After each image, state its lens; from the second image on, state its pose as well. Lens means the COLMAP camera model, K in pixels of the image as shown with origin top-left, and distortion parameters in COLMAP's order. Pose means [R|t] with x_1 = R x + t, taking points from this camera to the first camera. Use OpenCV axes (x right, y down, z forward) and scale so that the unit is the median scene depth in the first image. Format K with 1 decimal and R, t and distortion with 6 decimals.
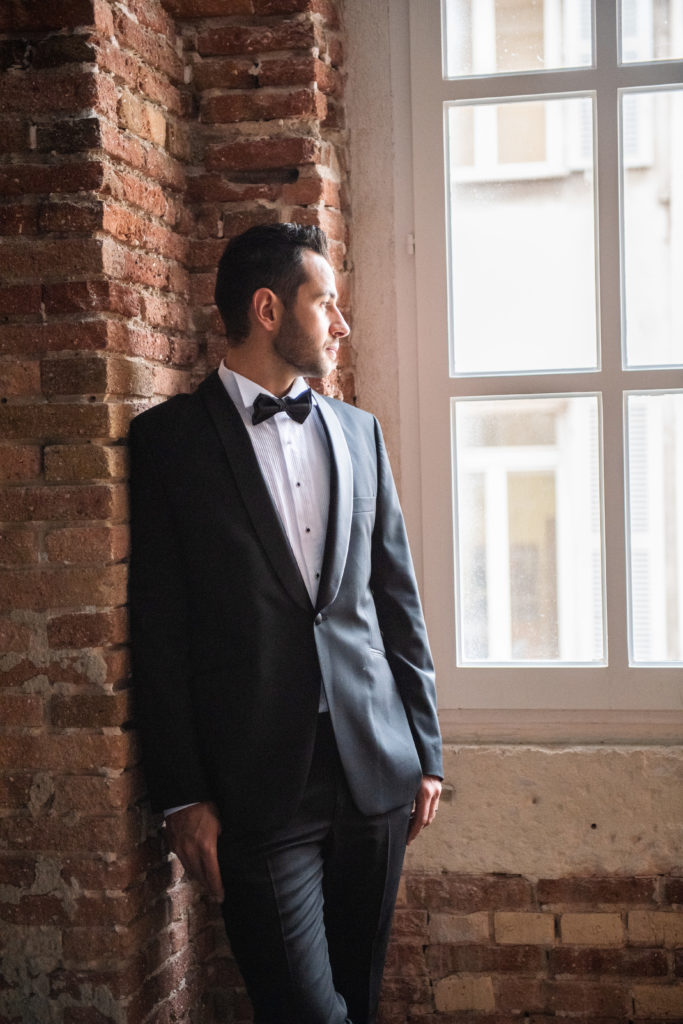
lens RADIAL K [[1714.9, 0, 341.7], [0, 1714.9, 508.4], [0, 0, 1]] dist [0.107388, 0.000000]
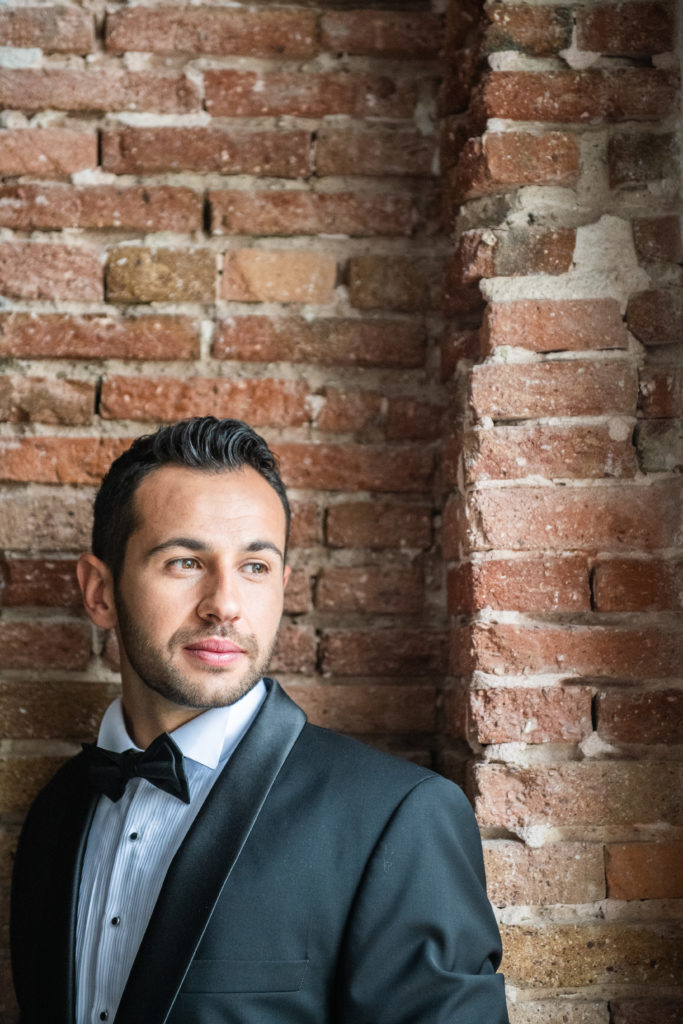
lens RADIAL K [[1939.5, 0, 337.2], [0, 1939.5, 511.5], [0, 0, 1]] dist [0.093416, 0.000000]
pose [[0.255226, -0.057418, -0.965175, 0.553255], [-0.043558, 0.996539, -0.070802, -0.096861], [0.965900, 0.060112, 0.251842, 0.878490]]
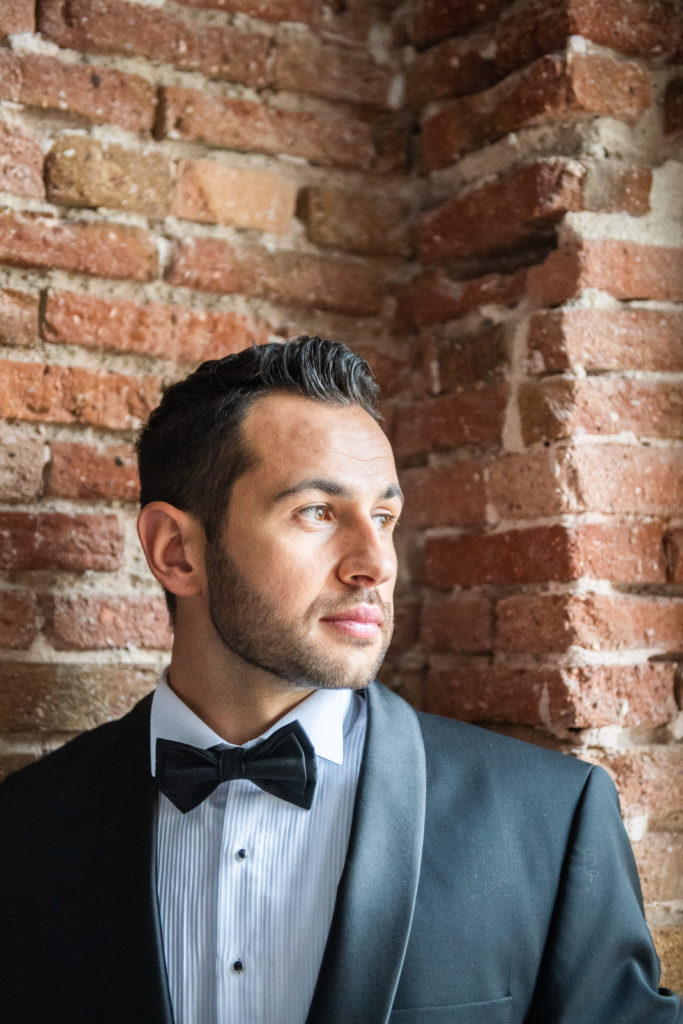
lens RADIAL K [[1611.5, 0, 354.8], [0, 1611.5, 524.2], [0, 0, 1]] dist [0.113610, 0.000000]
pose [[0.664211, -0.043396, -0.746284, 0.280653], [-0.039268, 0.994910, -0.092804, -0.082091], [0.746513, 0.090947, 0.659126, 0.733206]]
